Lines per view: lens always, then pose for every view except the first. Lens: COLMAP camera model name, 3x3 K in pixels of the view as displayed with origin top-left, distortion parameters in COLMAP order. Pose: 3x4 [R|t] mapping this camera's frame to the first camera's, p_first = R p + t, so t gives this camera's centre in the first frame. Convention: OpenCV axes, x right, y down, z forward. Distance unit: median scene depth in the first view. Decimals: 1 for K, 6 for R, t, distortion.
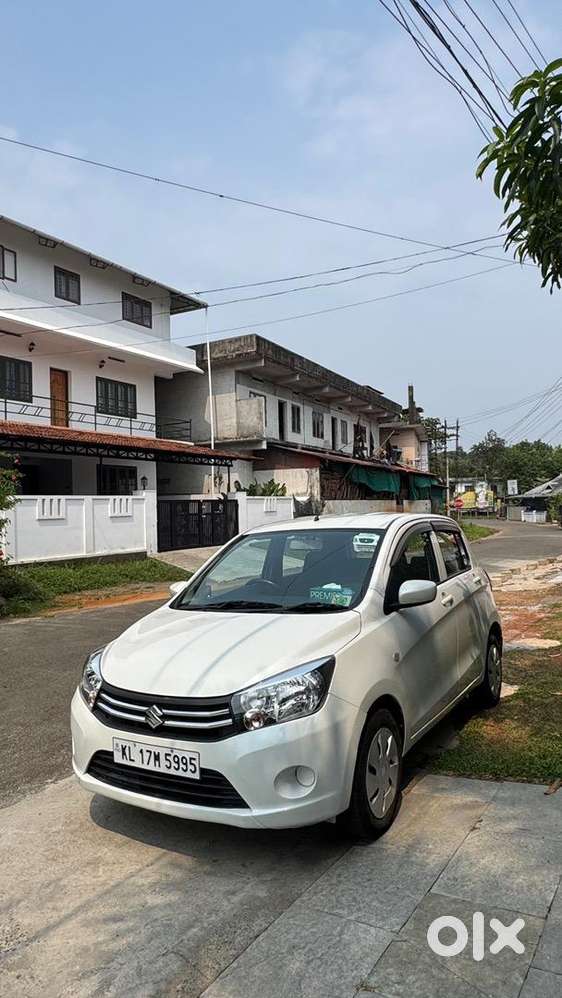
lens RADIAL K [[647.1, 0, 281.4], [0, 647.1, 495.4], [0, 0, 1]] dist [-0.031973, -0.000627]
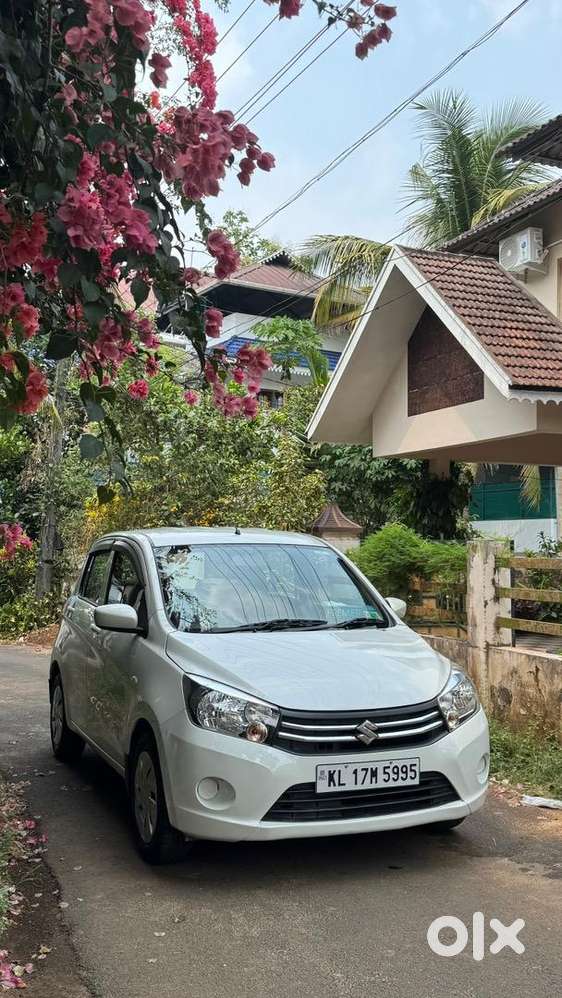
lens RADIAL K [[977.5, 0, 279.4], [0, 977.5, 501.4], [0, 0, 1]] dist [0.073675, 0.000000]
pose [[0.605411, 0.082647, 0.791610, -1.491887], [-0.076337, 0.996038, -0.045608, 0.078435], [-0.792243, -0.032818, 0.609322, 0.225308]]
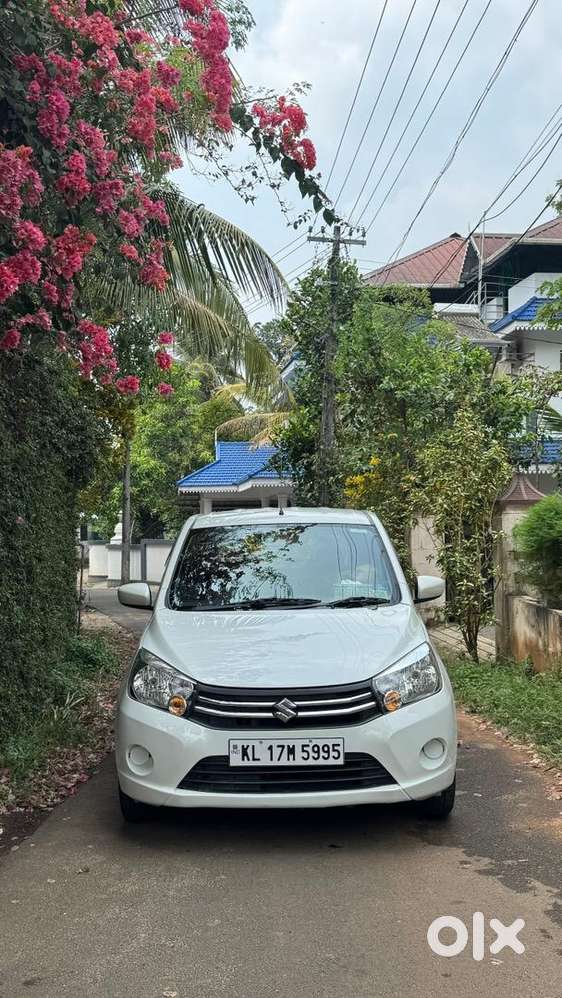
lens RADIAL K [[977.5, 0, 279.4], [0, 977.5, 493.8], [0, 0, 1]] dist [0.073675, 0.000000]
pose [[0.862746, 0.040055, 0.504048, -0.981927], [-0.044663, 0.998998, -0.002940, 0.022365], [-0.503661, -0.019976, 0.863671, -0.274414]]
